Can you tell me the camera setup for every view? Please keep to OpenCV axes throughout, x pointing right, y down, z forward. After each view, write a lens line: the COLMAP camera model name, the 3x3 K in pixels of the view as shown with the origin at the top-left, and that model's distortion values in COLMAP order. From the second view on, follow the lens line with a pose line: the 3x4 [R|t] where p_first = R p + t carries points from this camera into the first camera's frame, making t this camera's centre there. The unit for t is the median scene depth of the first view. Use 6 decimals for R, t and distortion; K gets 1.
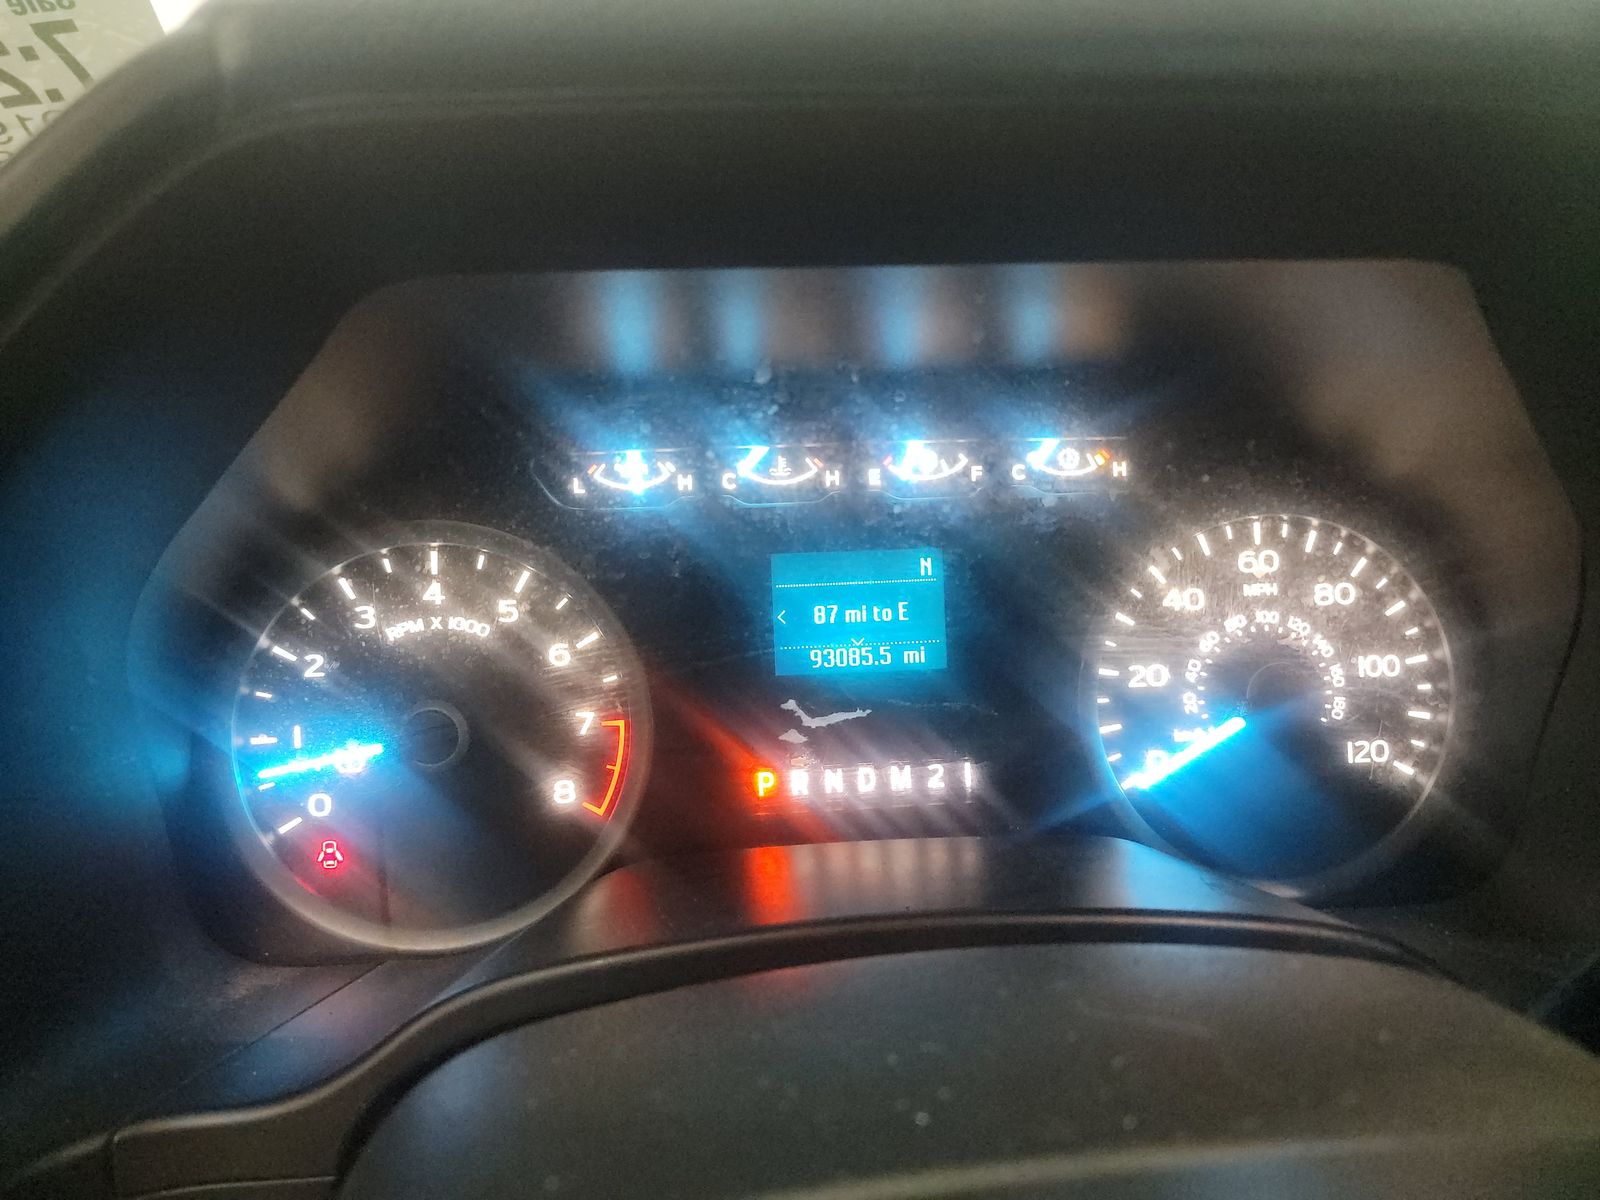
lens RADIAL K [[1107.3, 0, 794.8], [0, 1107.3, 615.3], [0, 0, 1]] dist [0.039515, -0.037886]
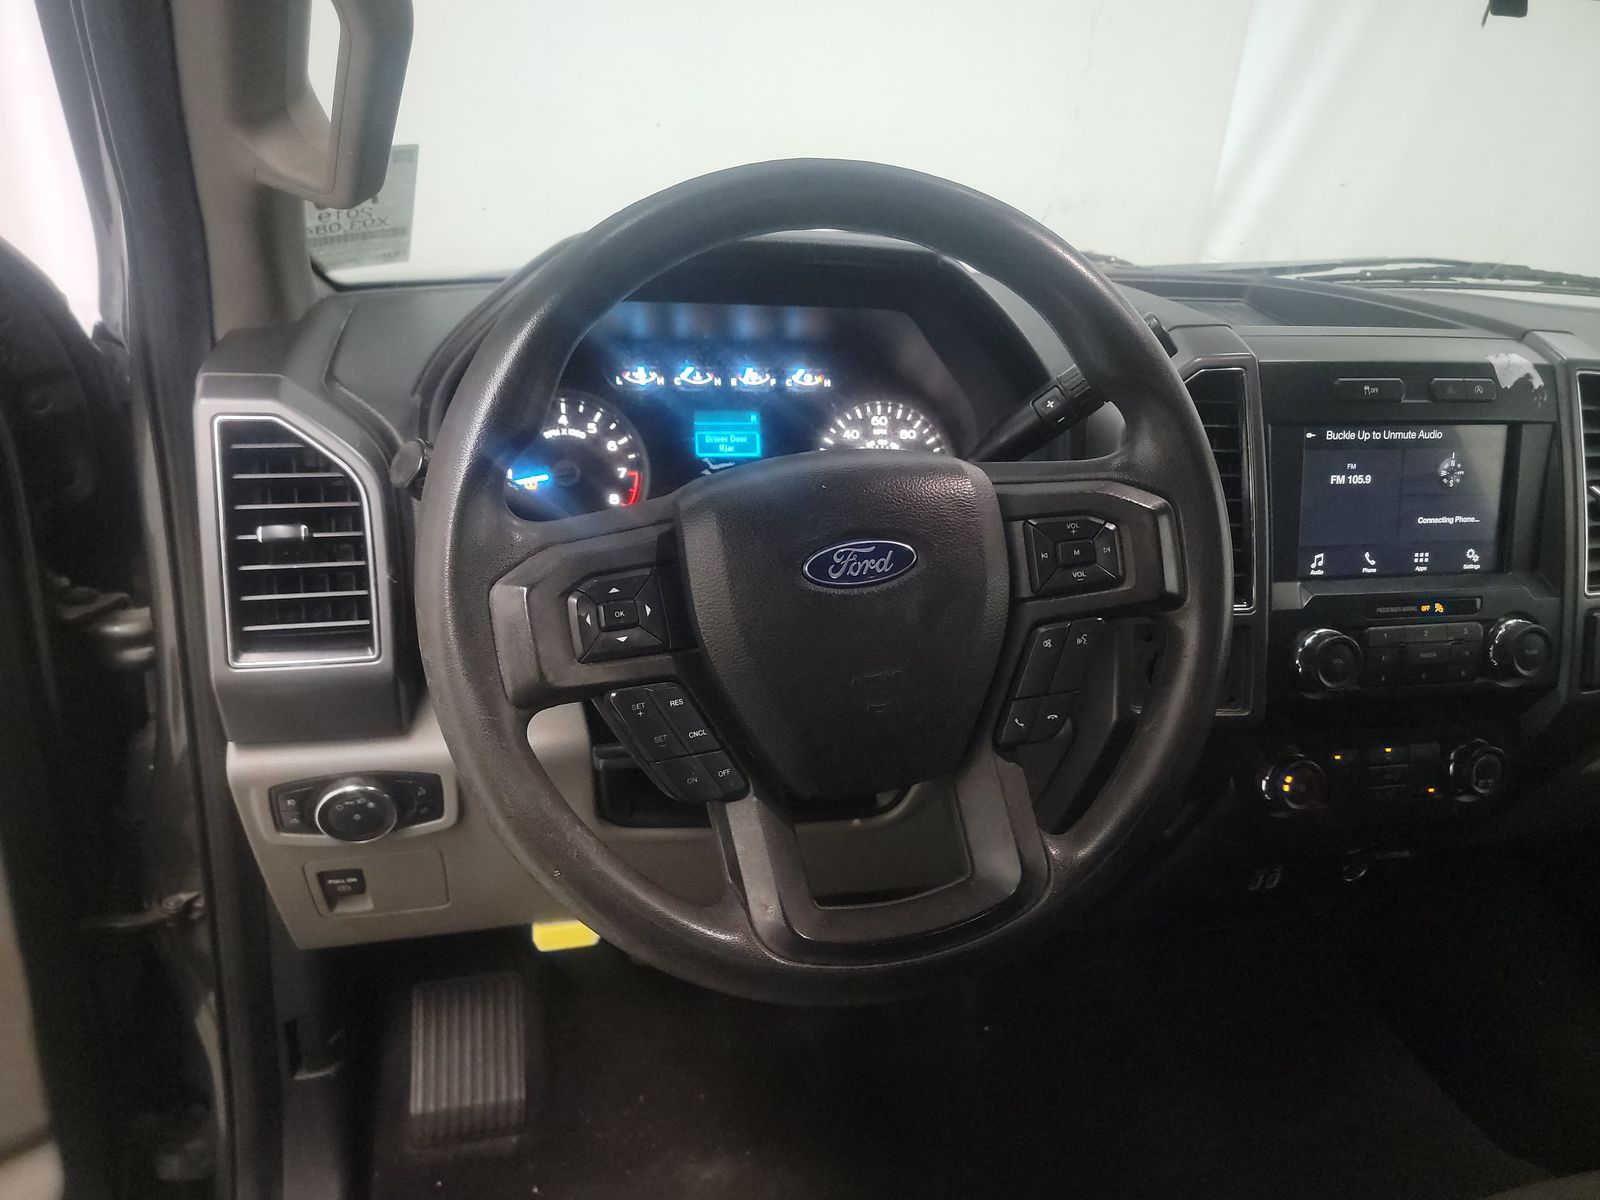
lens RADIAL K [[1107.3, 0, 811.0], [0, 1107.3, 587.8], [0, 0, 1]] dist [0.039515, -0.037886]
pose [[0.983234, 0.003441, 0.182314, -0.222014], [-0.007097, 0.999786, 0.019408, 0.304776], [-0.182208, -0.020377, 0.983049, -1.590752]]
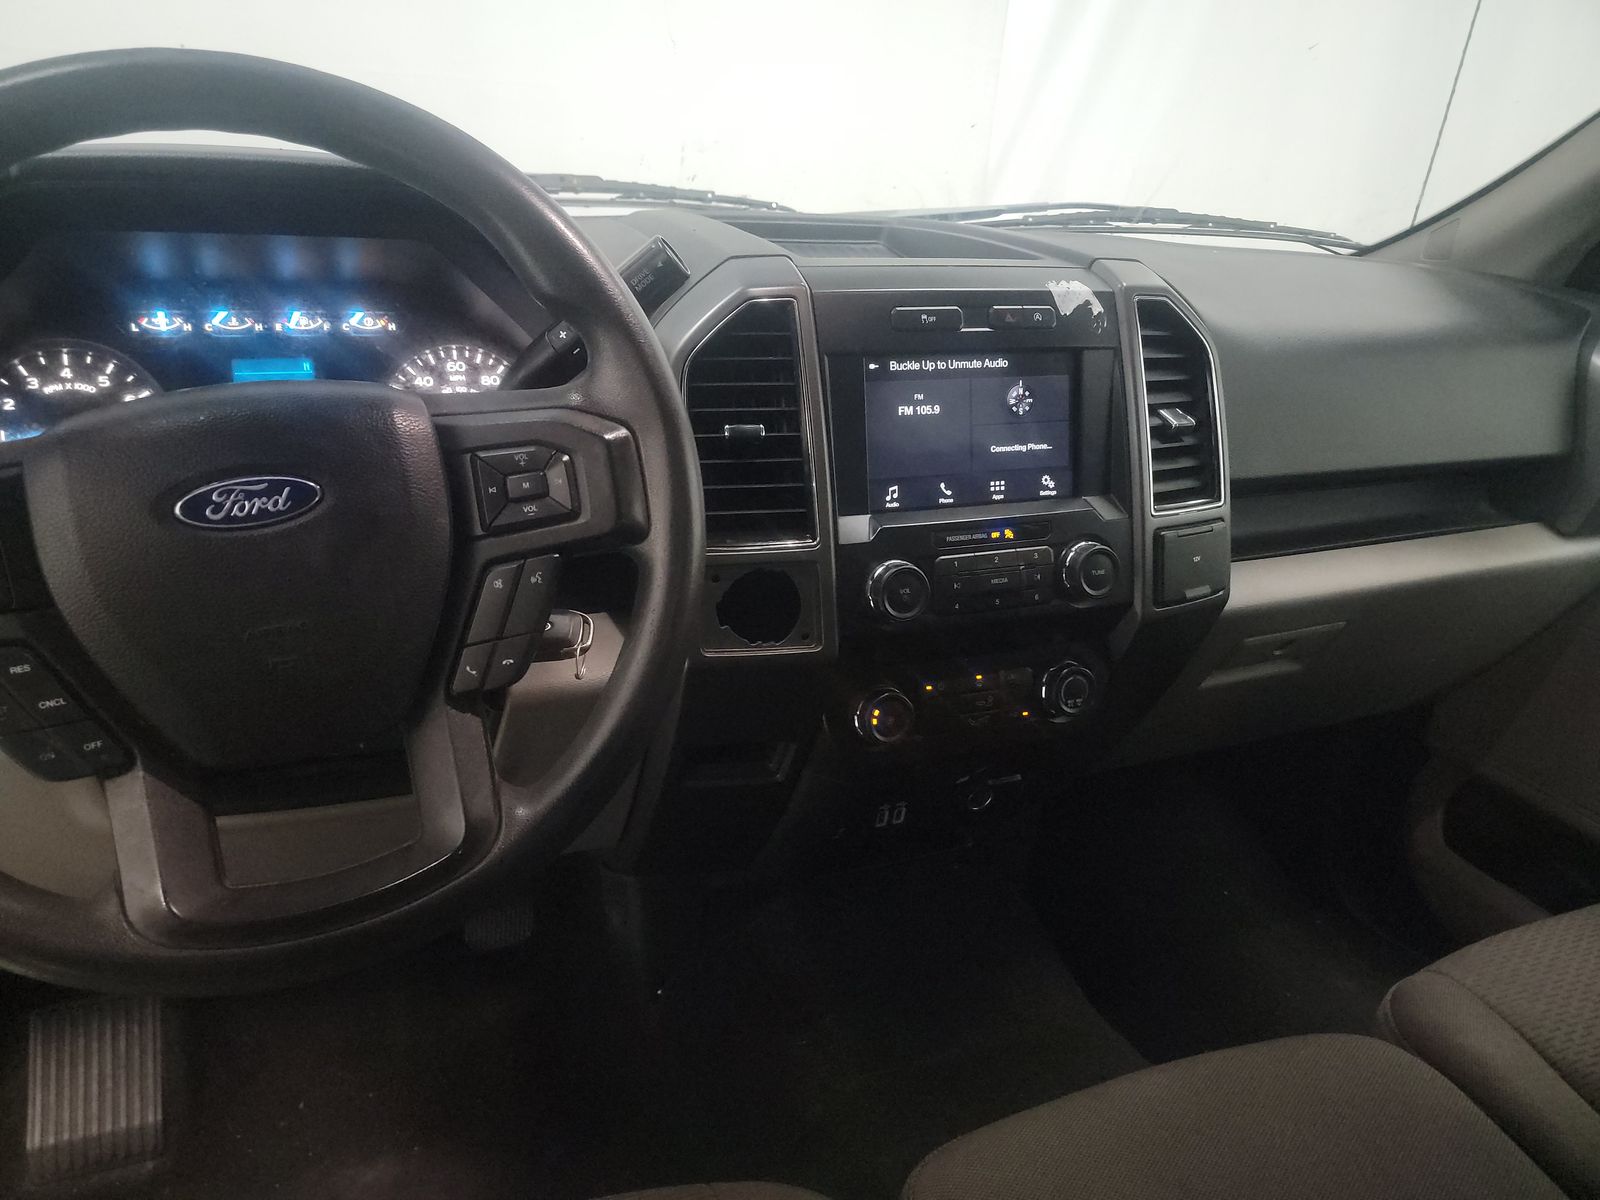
lens RADIAL K [[1107.3, 0, 803.5], [0, 1107.3, 586.0], [0, 0, 1]] dist [0.039515, -0.037886]
pose [[0.948362, -0.054703, 0.312438, 0.363121], [0.043553, 0.998144, 0.042561, 0.376810], [-0.314186, -0.026756, 0.948984, -1.636920]]
